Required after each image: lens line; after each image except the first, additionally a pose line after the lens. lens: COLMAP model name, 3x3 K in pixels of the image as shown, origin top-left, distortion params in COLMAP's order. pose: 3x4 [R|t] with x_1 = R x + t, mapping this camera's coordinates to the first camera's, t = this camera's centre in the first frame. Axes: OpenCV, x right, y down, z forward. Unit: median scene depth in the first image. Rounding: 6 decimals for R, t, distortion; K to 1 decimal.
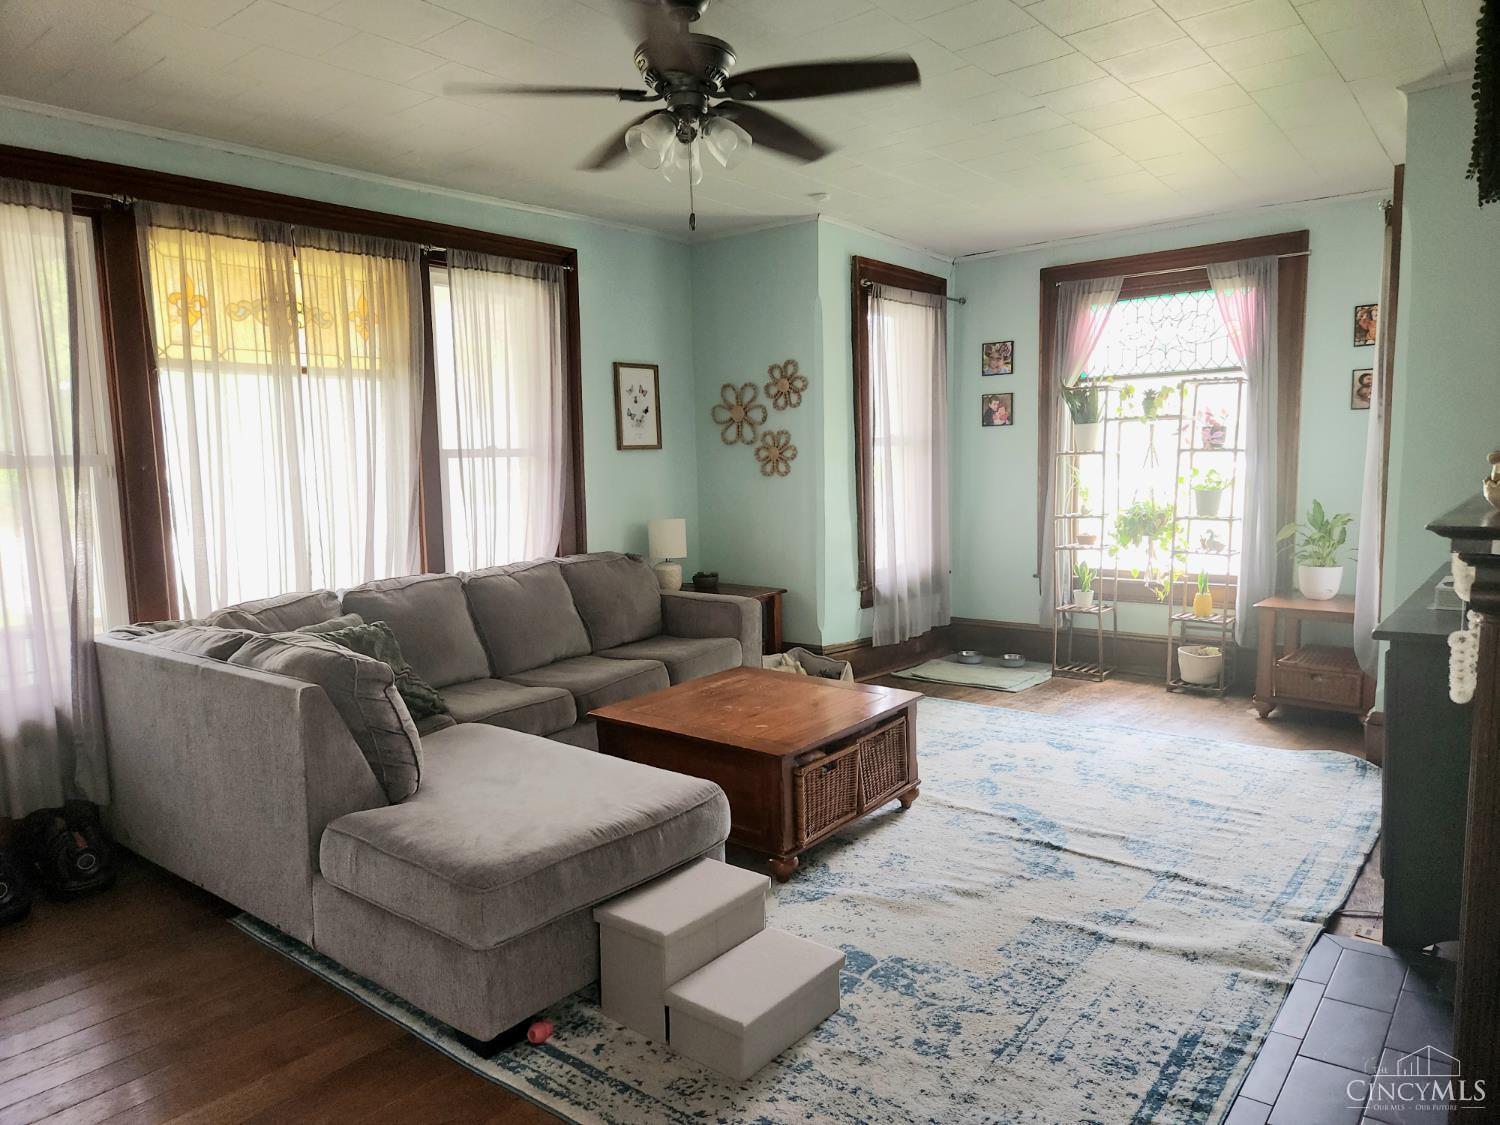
lens RADIAL K [[1009.3, 0, 748.4], [0, 1009.3, 564.4], [0, 0, 1]] dist [0.048434, -0.004954]
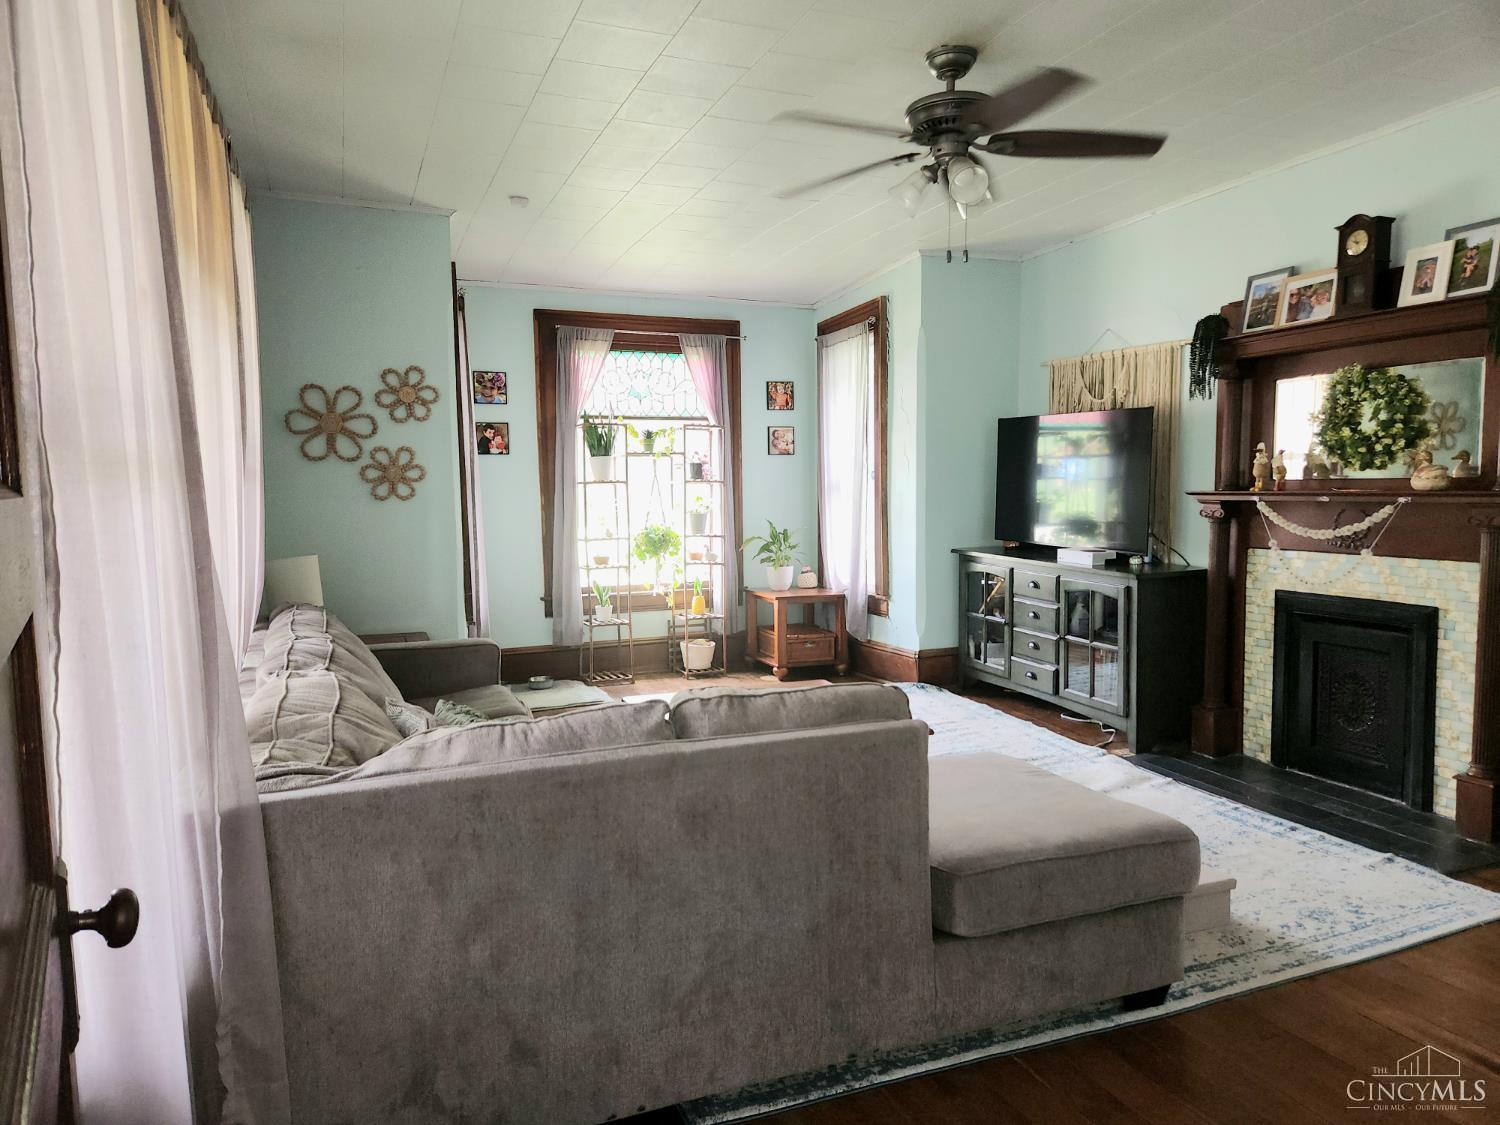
lens RADIAL K [[1009.3, 0, 749.1], [0, 1009.3, 559.3], [0, 0, 1]] dist [0.048434, -0.004954]
pose [[0.486883, -0.044607, 0.872327, -0.568825], [0.092497, 0.995713, -0.000711, -0.010298], [-0.868556, 0.081034, 0.488922, 0.330416]]
